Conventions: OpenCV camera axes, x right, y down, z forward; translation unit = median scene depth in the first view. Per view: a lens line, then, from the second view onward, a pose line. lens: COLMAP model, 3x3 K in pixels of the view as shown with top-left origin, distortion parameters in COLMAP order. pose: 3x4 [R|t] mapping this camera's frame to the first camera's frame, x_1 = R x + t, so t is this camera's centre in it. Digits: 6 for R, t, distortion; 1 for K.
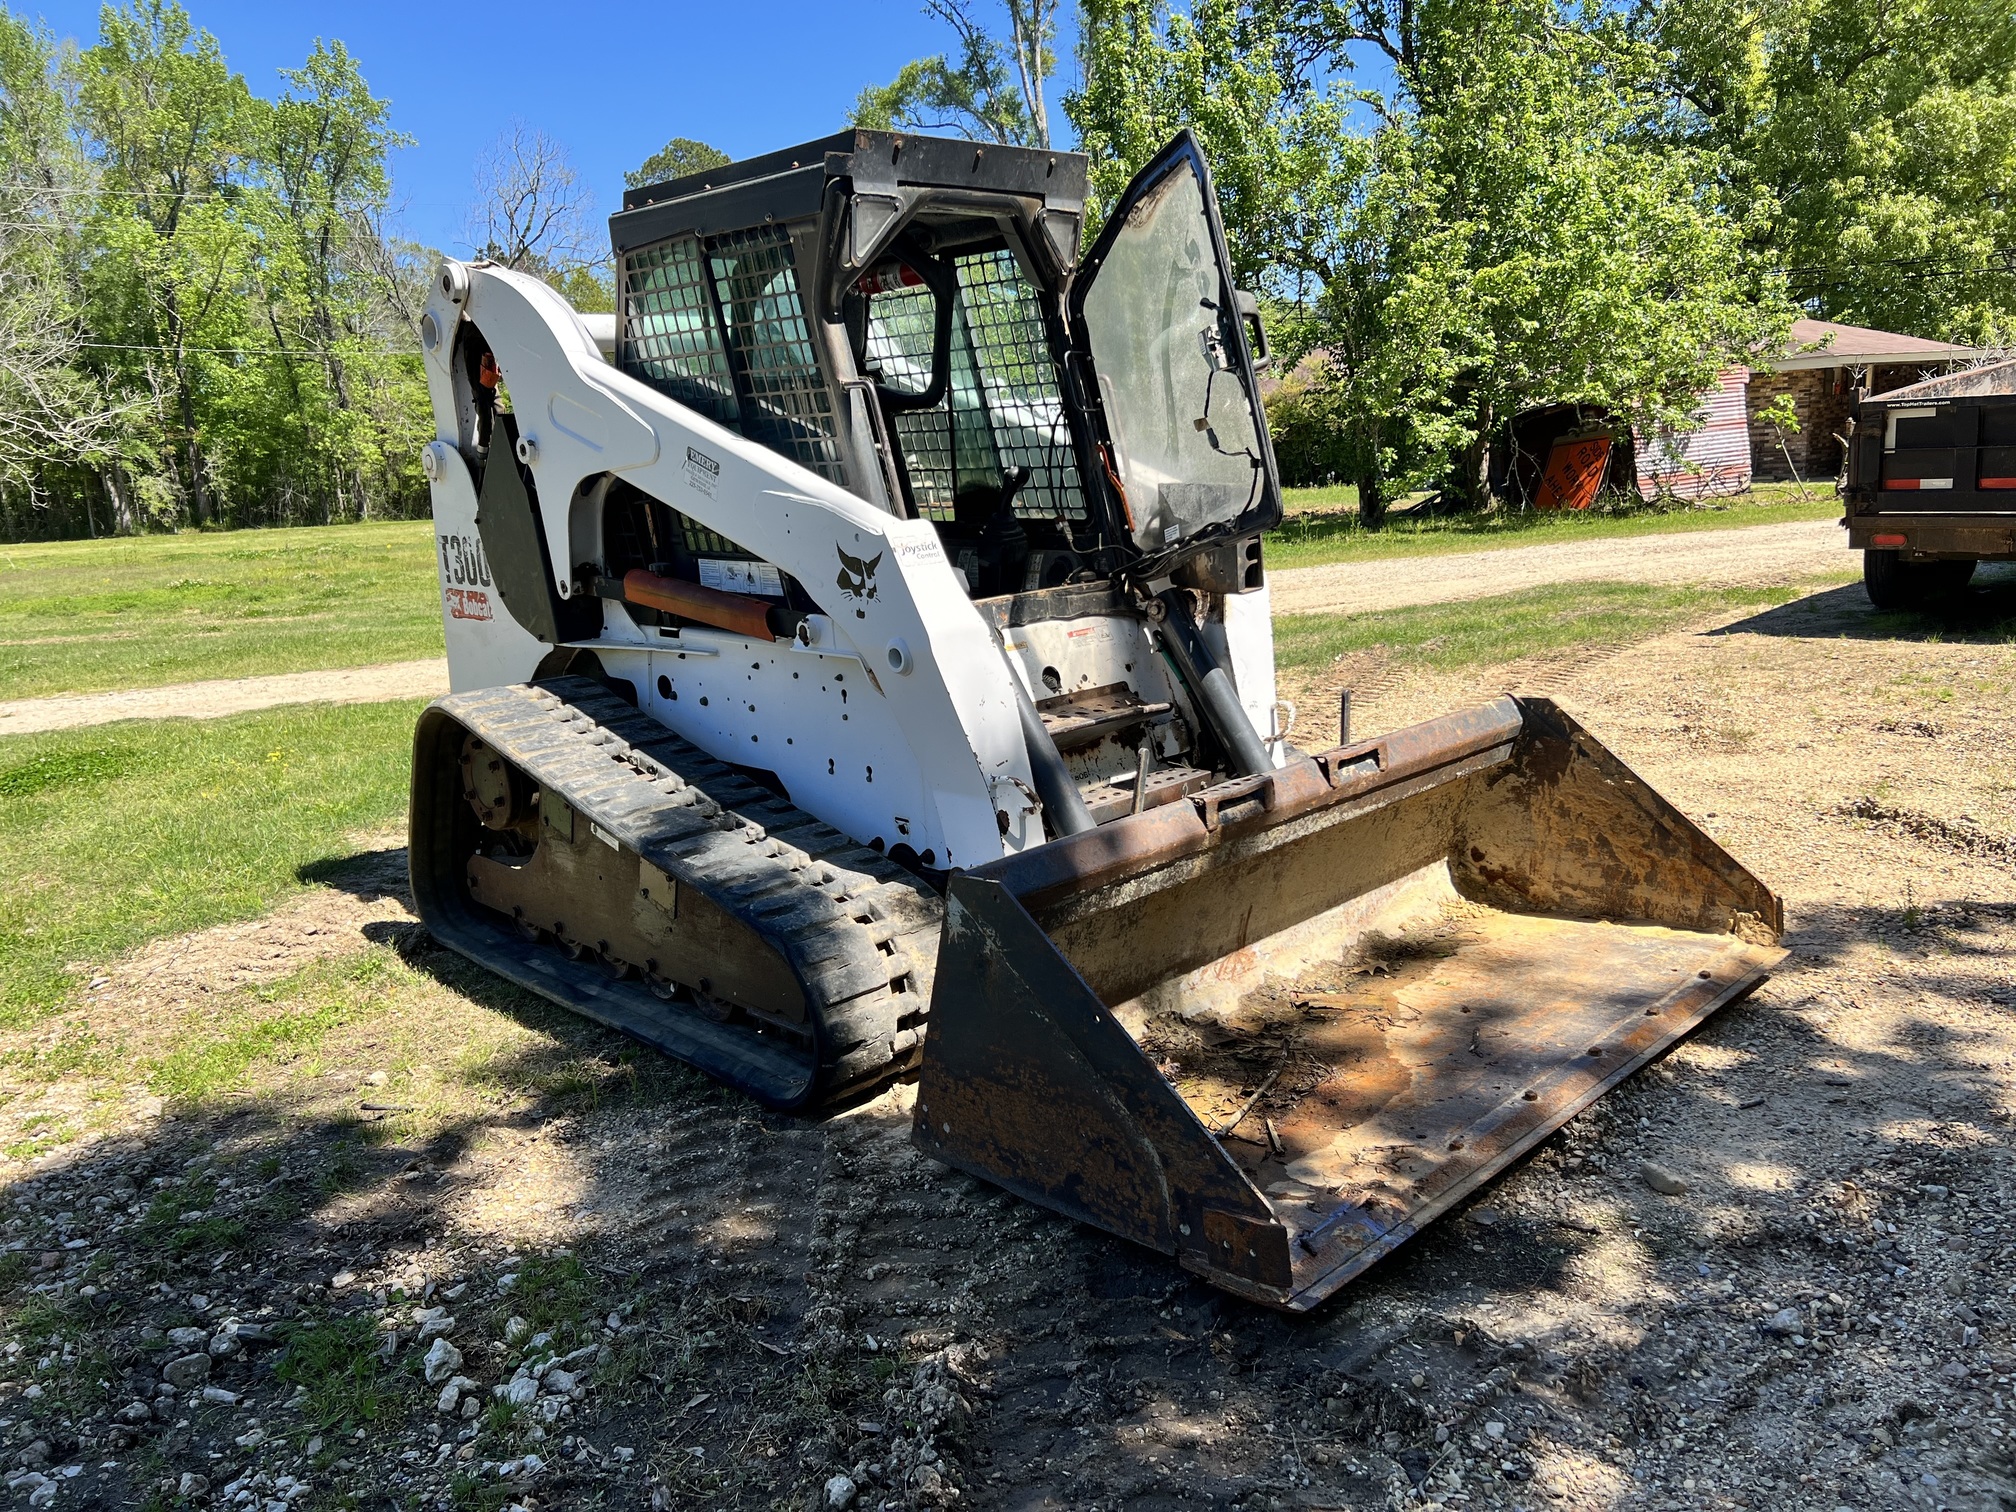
lens RADIAL K [[1522.8, 0, 1020.2], [0, 1522.8, 754.9], [0, 0, 1]] dist [0.058633, -0.069460]
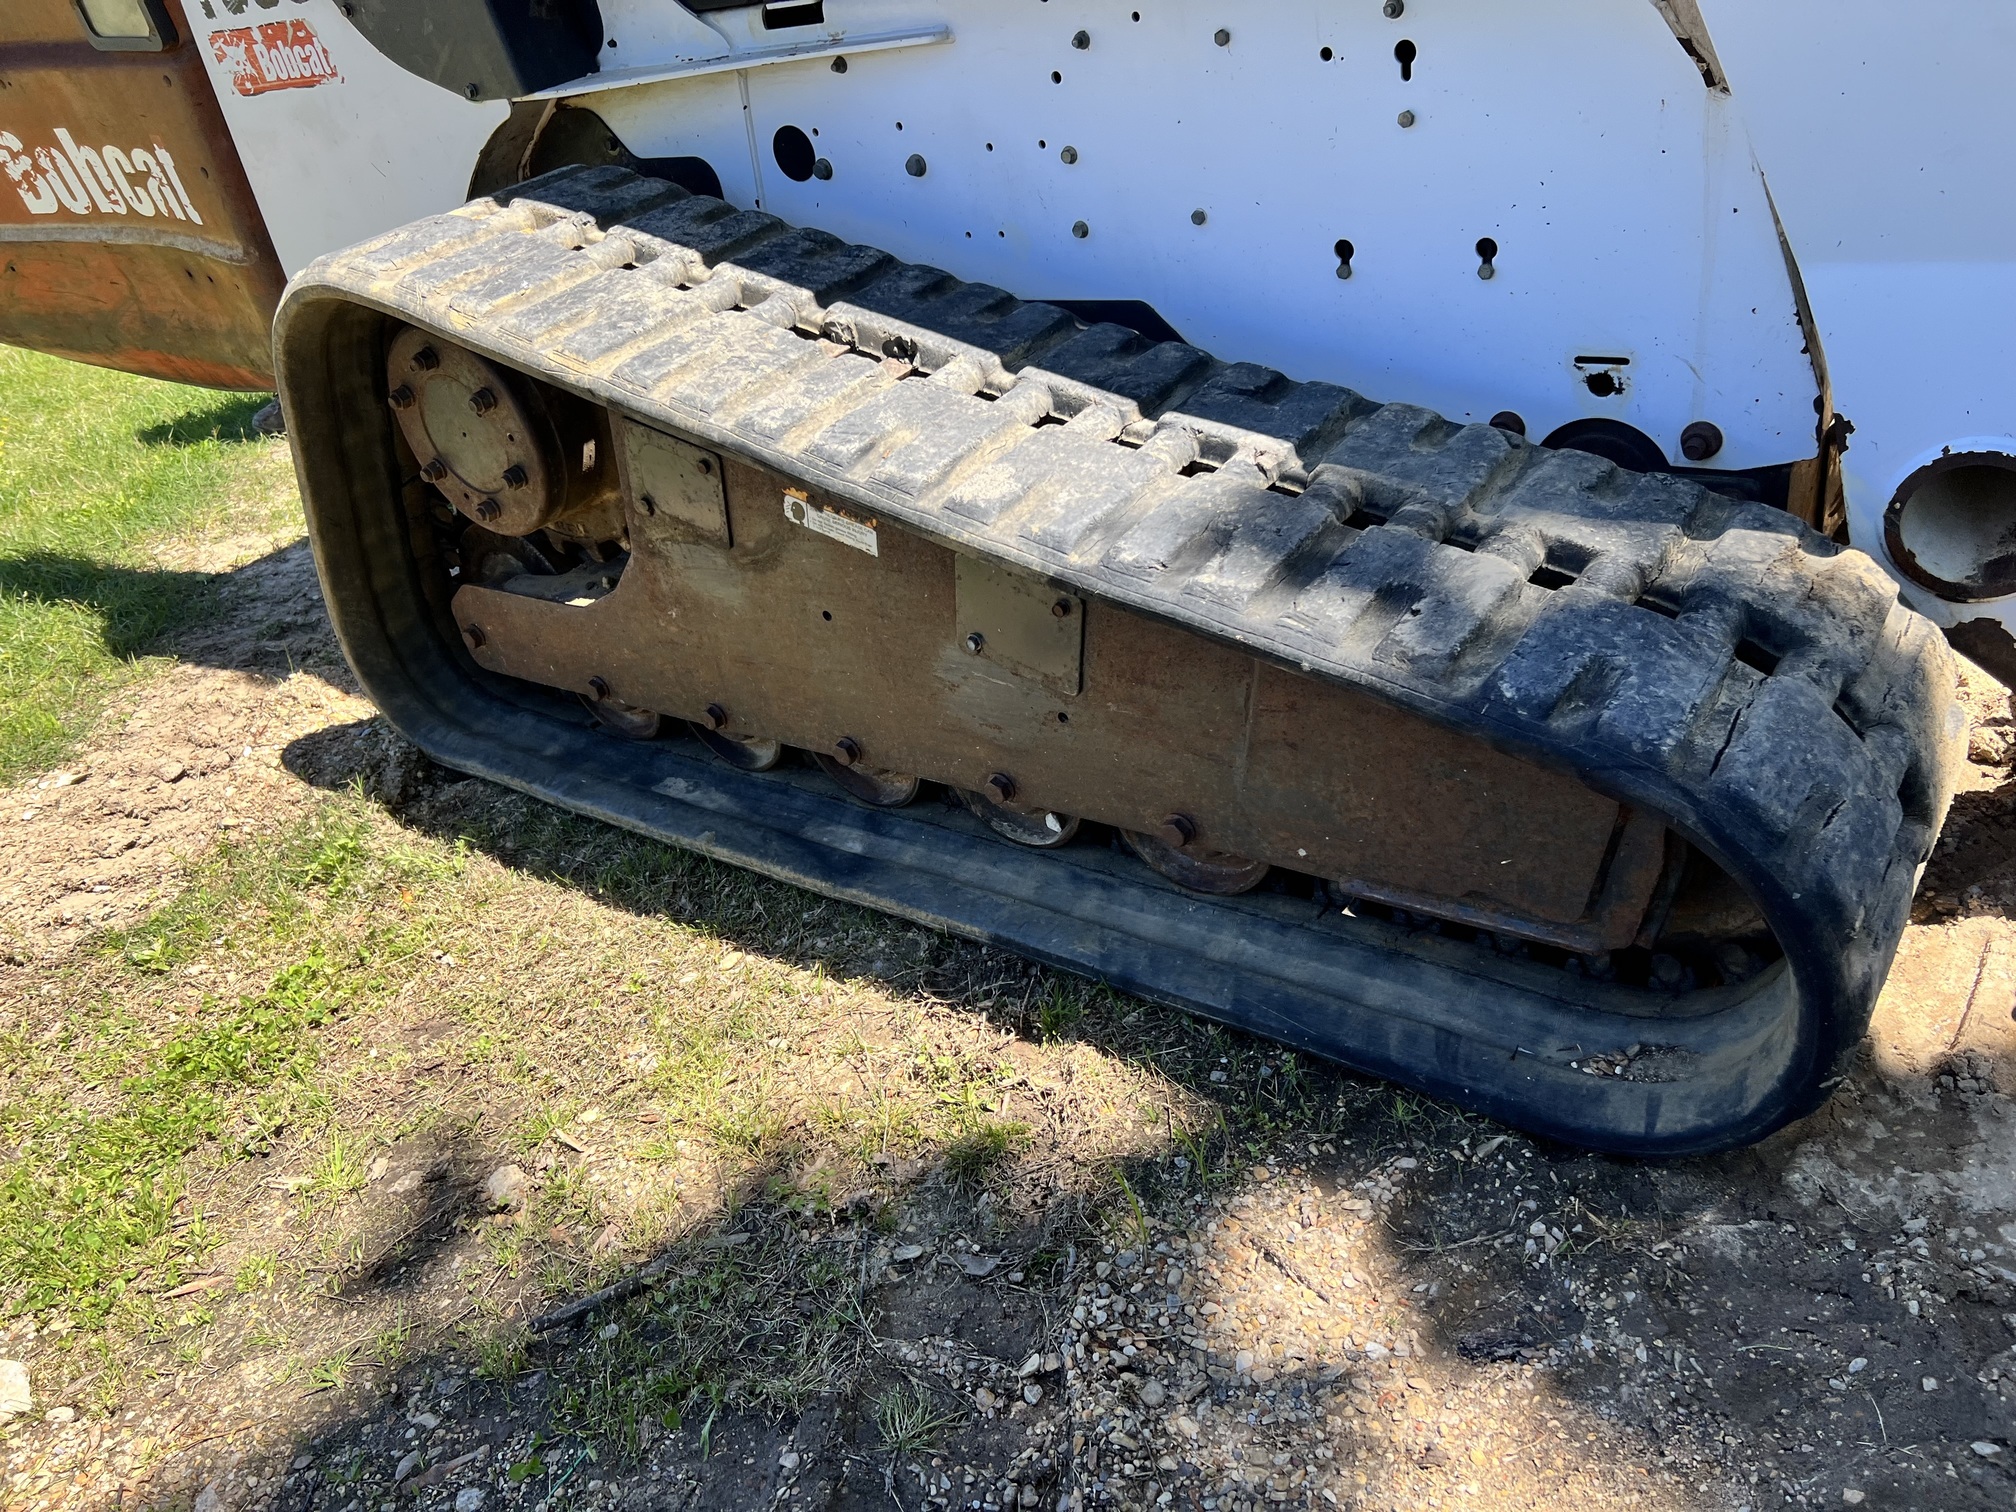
lens RADIAL K [[1522.8, 0, 1007.5], [0, 1522.8, 761.2], [0, 0, 1]] dist [0.058633, -0.069460]
pose [[0.977391, -0.199437, 0.070223, -0.244444], [0.166664, 0.931062, 0.324572, -0.014456], [-0.130113, -0.305530, 0.943251, 0.521046]]
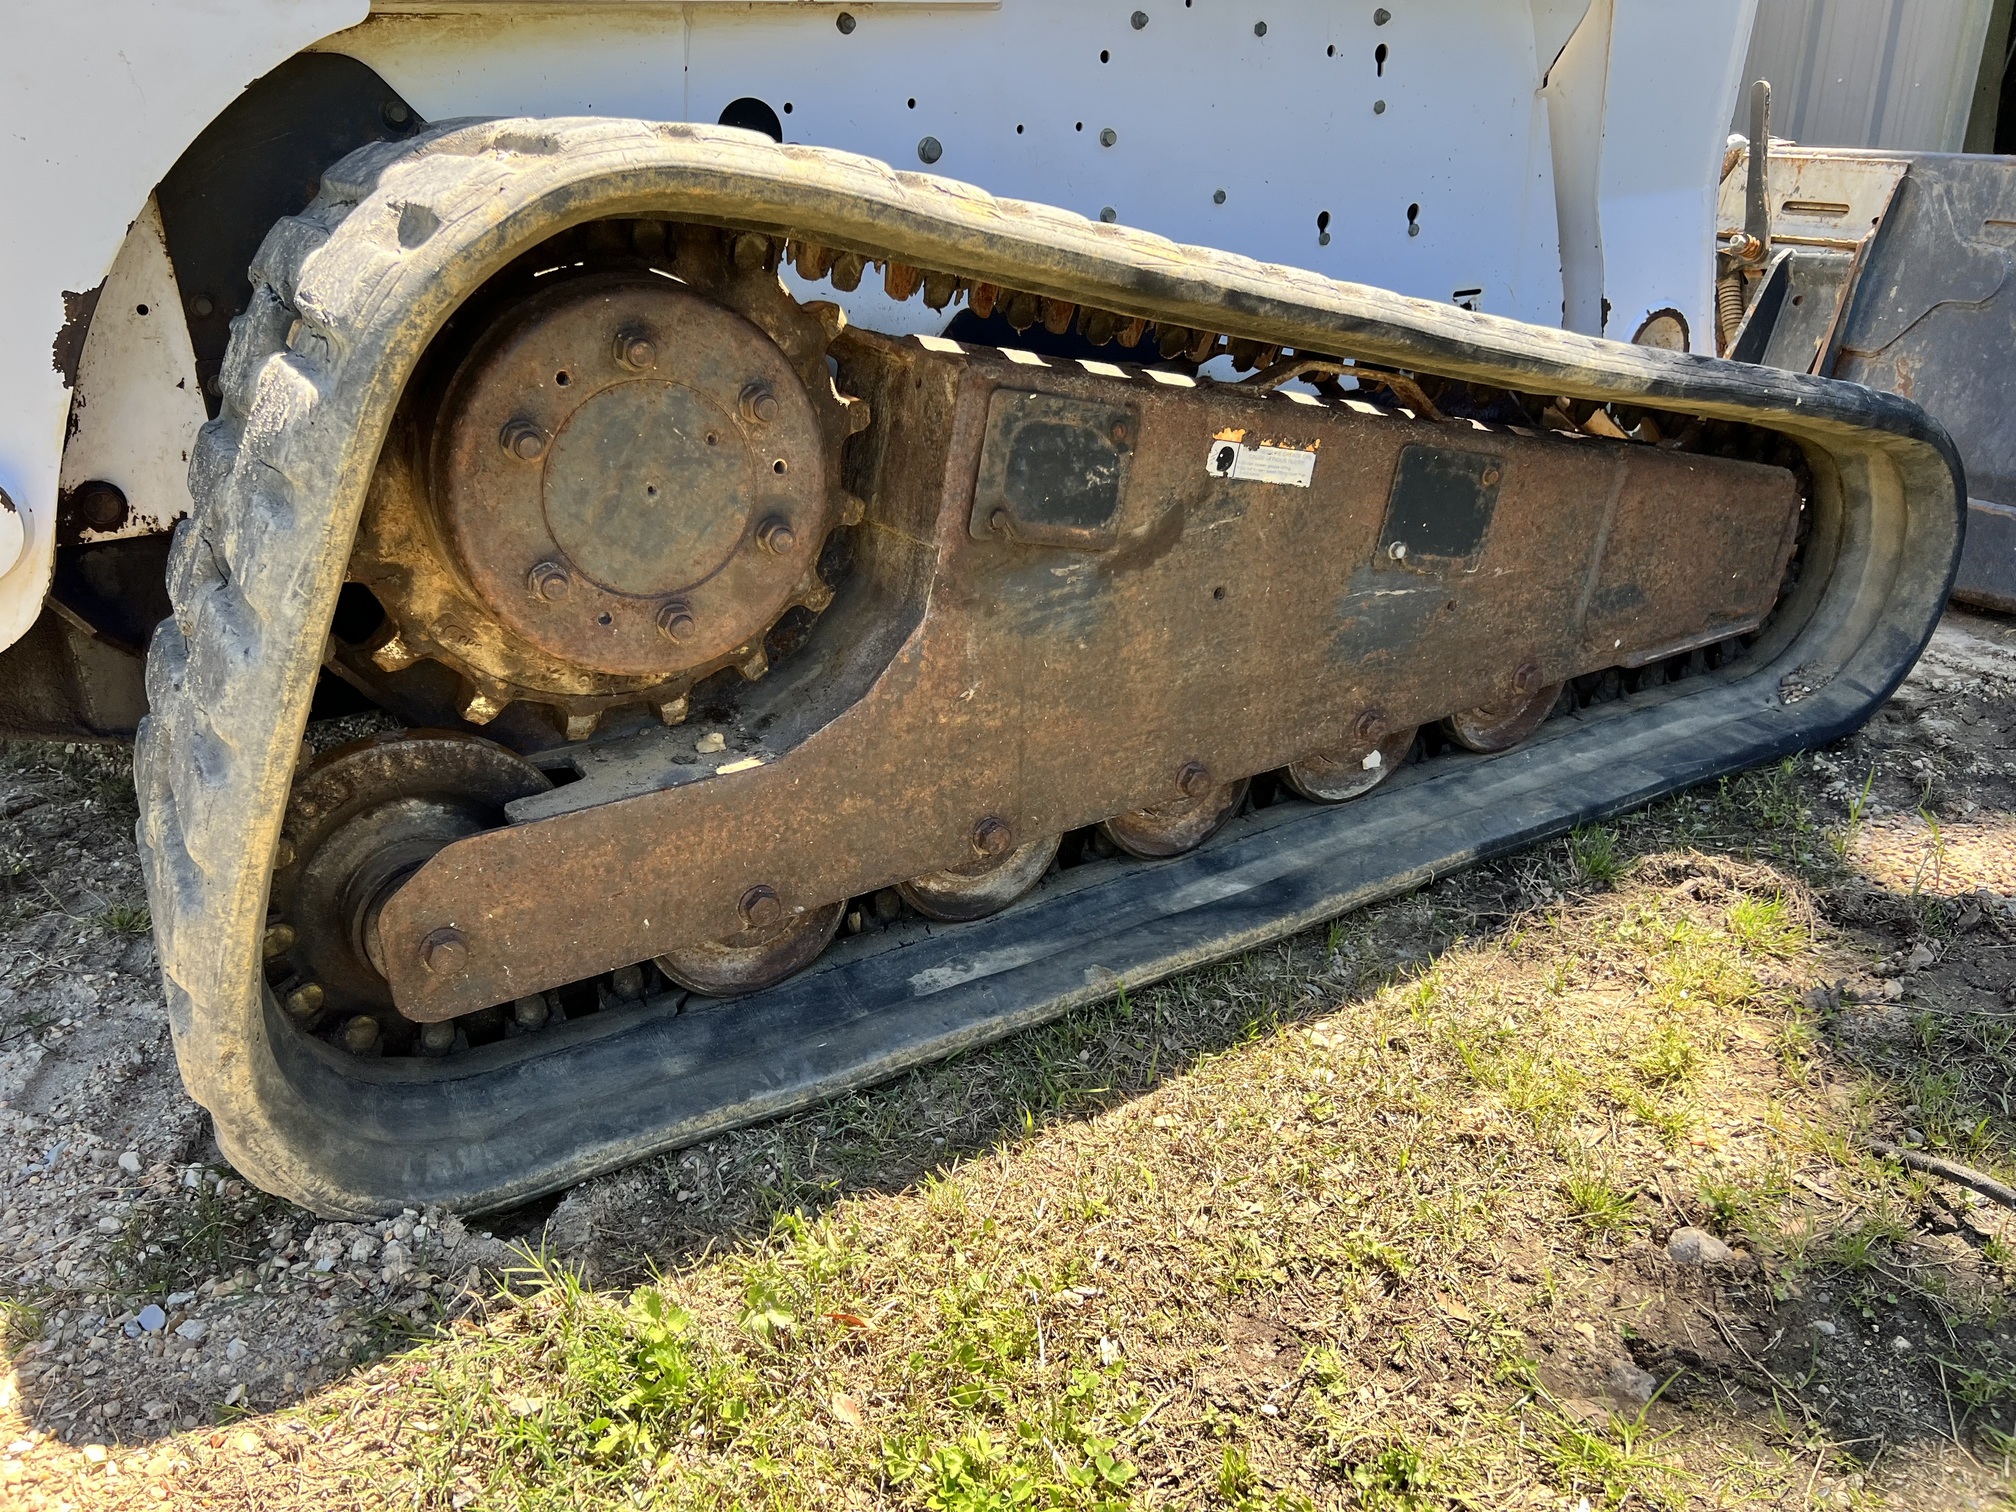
lens RADIAL K [[1522.8, 0, 995.7], [0, 1522.8, 772.9], [0, 0, 1]] dist [0.058633, -0.069460]
pose [[0.237280, -0.360434, 0.902100, -0.598408], [0.223895, 0.923911, 0.310257, -0.006827], [-0.945288, 0.128358, 0.299925, 0.880544]]
